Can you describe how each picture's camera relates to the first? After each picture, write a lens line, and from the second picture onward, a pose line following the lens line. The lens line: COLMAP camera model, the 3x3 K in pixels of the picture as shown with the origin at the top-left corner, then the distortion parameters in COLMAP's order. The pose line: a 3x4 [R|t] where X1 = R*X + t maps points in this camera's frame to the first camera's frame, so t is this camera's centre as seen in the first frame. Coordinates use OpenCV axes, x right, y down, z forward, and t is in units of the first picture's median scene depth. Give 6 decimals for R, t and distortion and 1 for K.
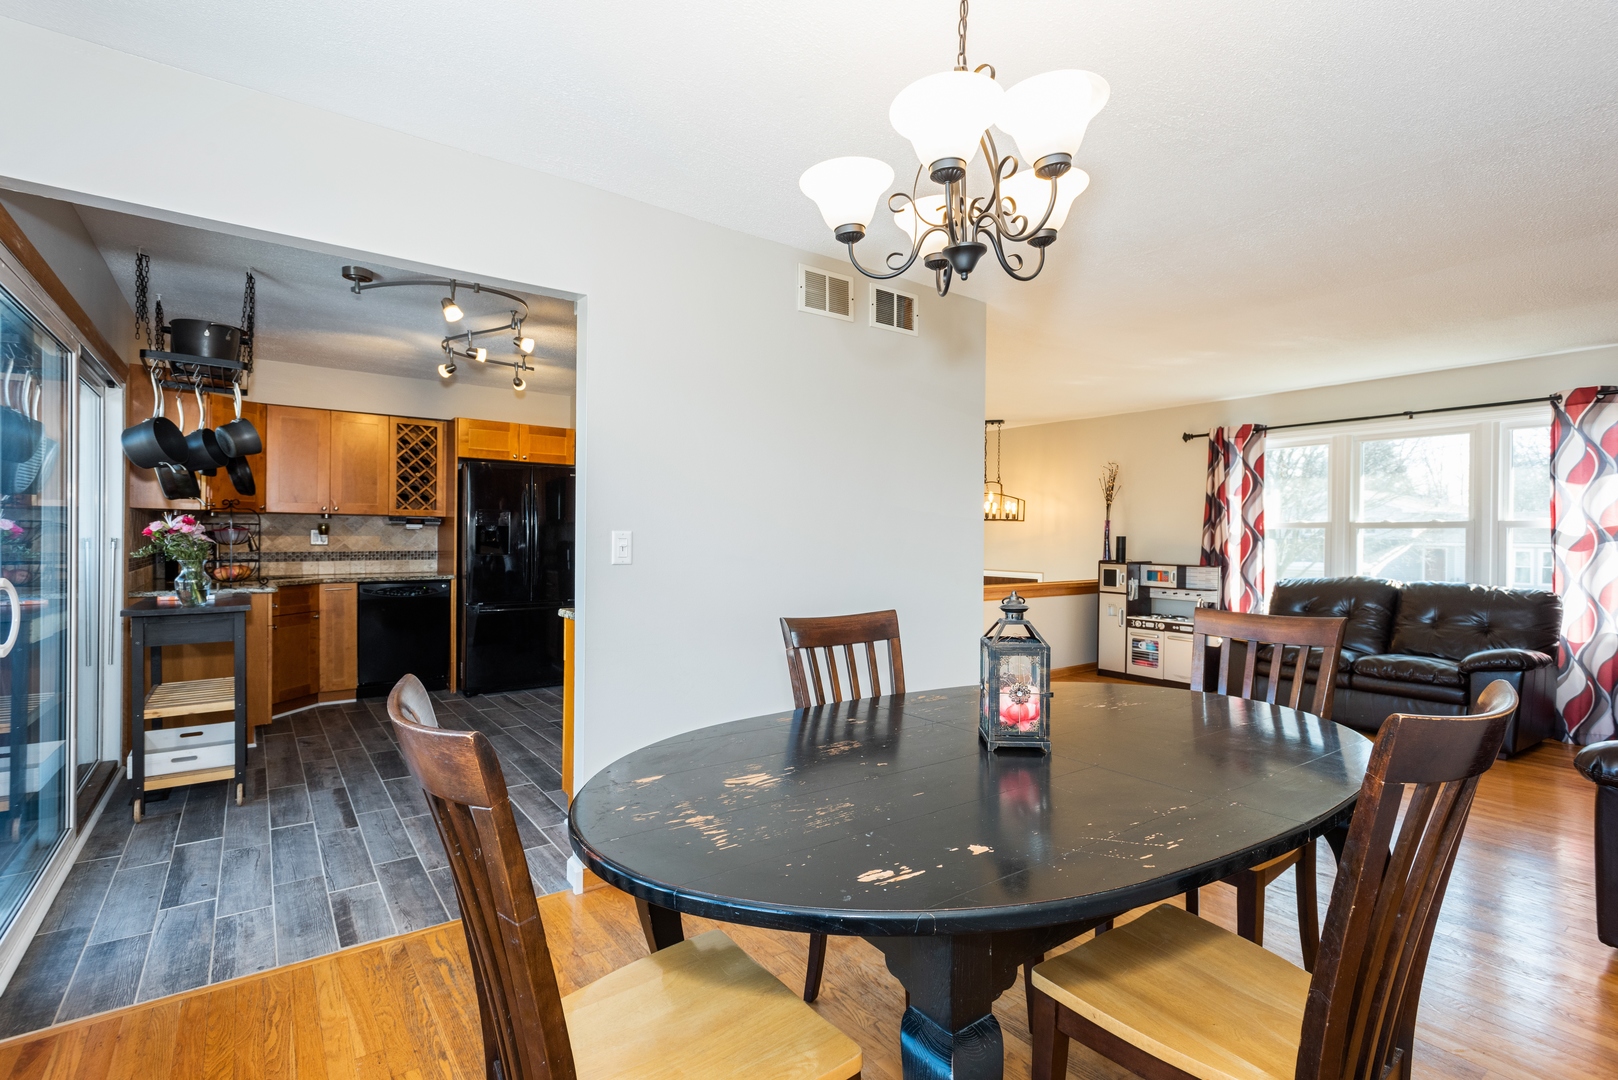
lens RADIAL K [[758.1, 0, 805.4], [0, 758.1, 540.4], [0, 0, 1]] dist [0.001382, -0.000285]
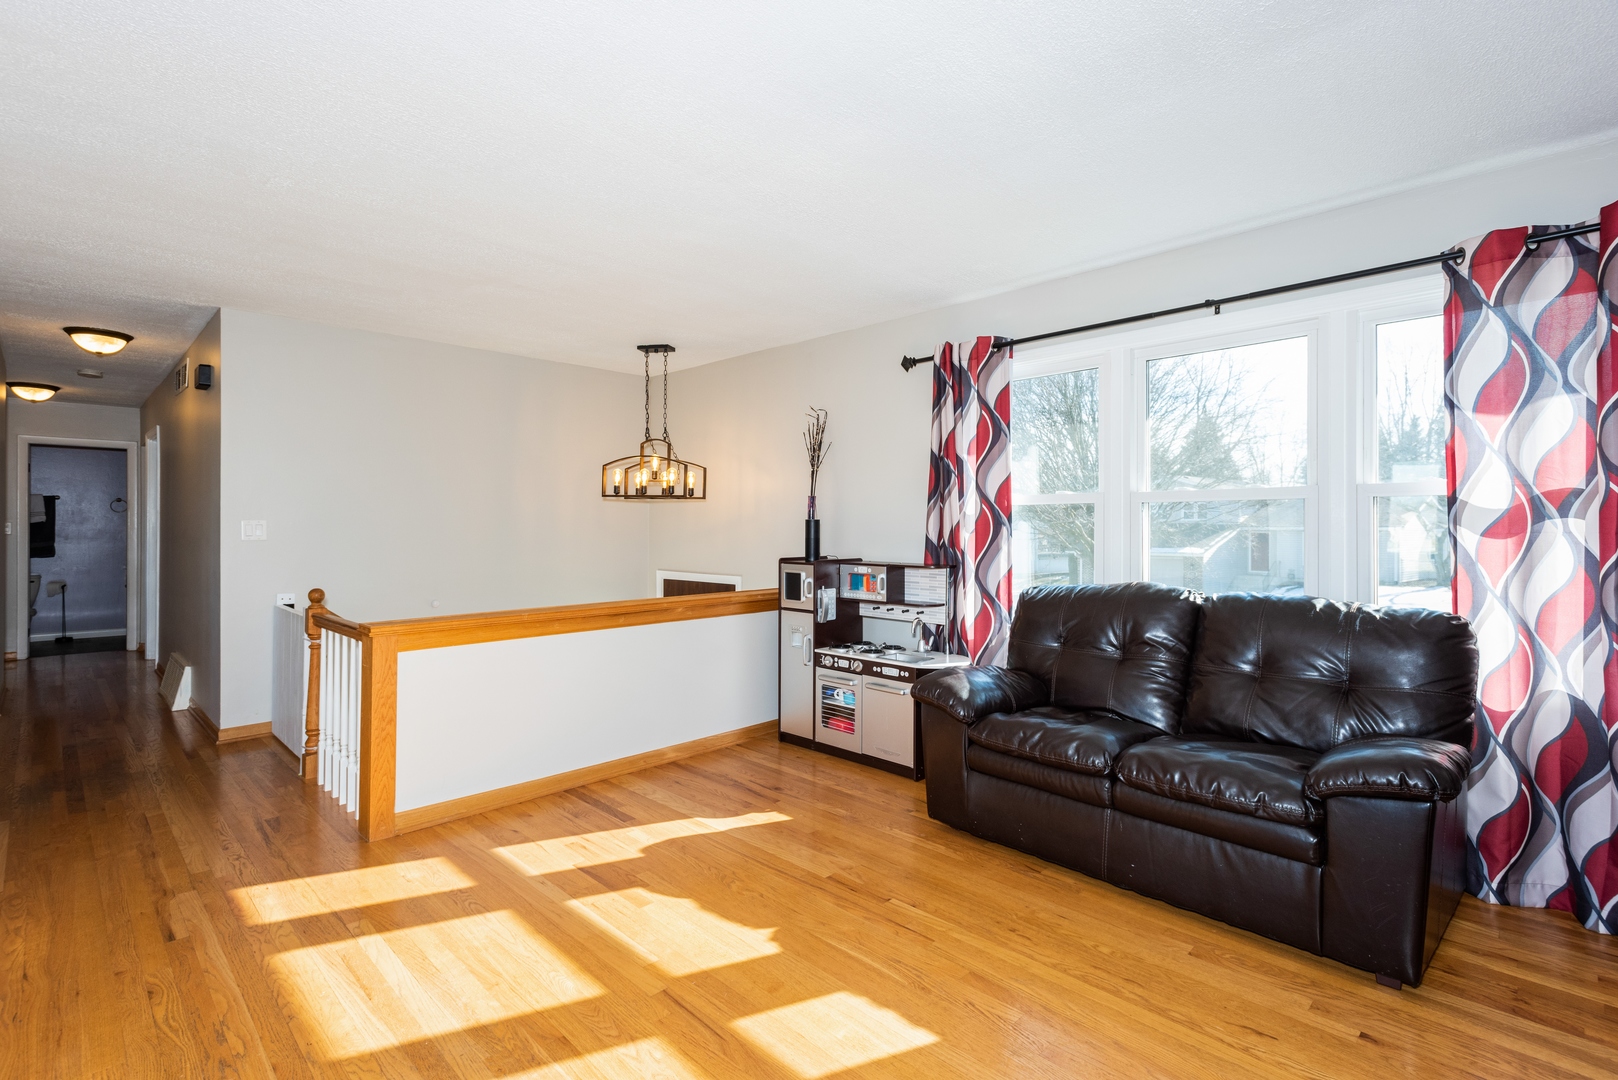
lens RADIAL K [[754.4, 0, 808.7], [0, 754.4, 525.4], [0, 0, 1]] dist [0.000341, -0.000199]
pose [[0.987602, -0.010091, 0.156654, 0.340326], [0.010962, 0.999929, -0.004700, 0.002388], [-0.156596, 0.006359, 0.987642, 0.411469]]
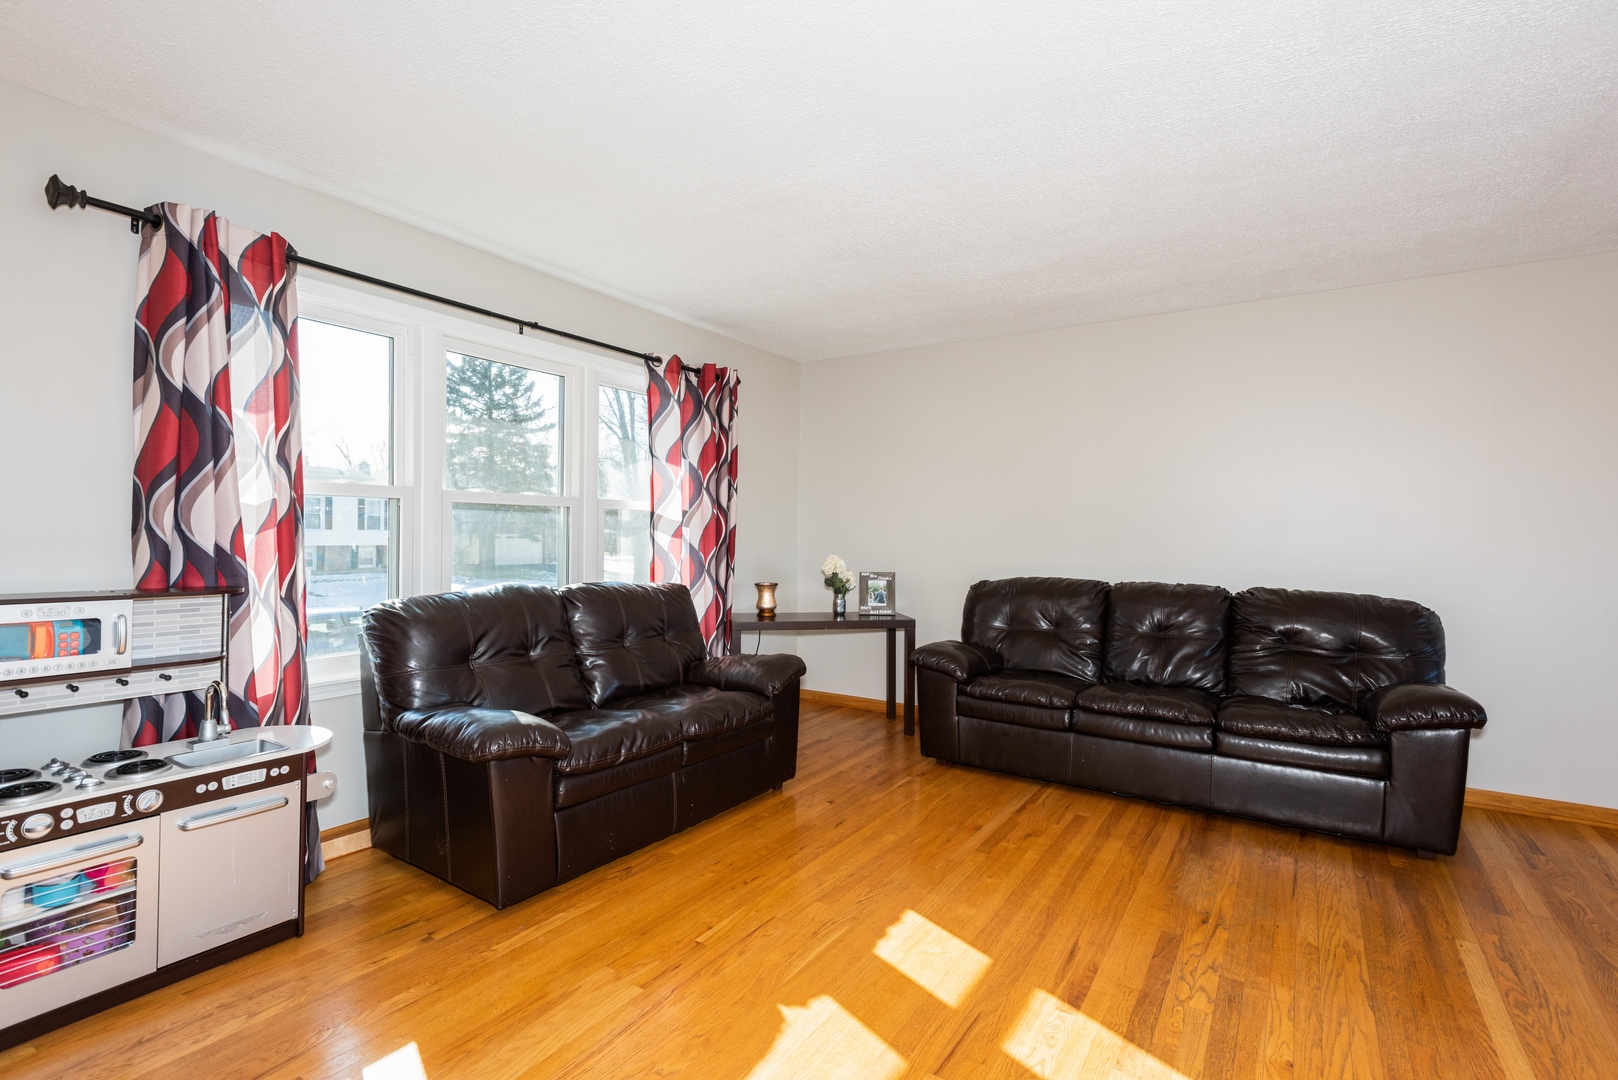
lens RADIAL K [[758.1, 0, 805.4], [0, 758.1, 540.4], [0, 0, 1]] dist [0.001382, -0.000285]
pose [[-0.357935, -0.016102, 0.933608, 0.095670], [-0.009035, 0.999864, 0.013780, 0.002708], [-0.933703, -0.003503, -0.358032, 0.874423]]
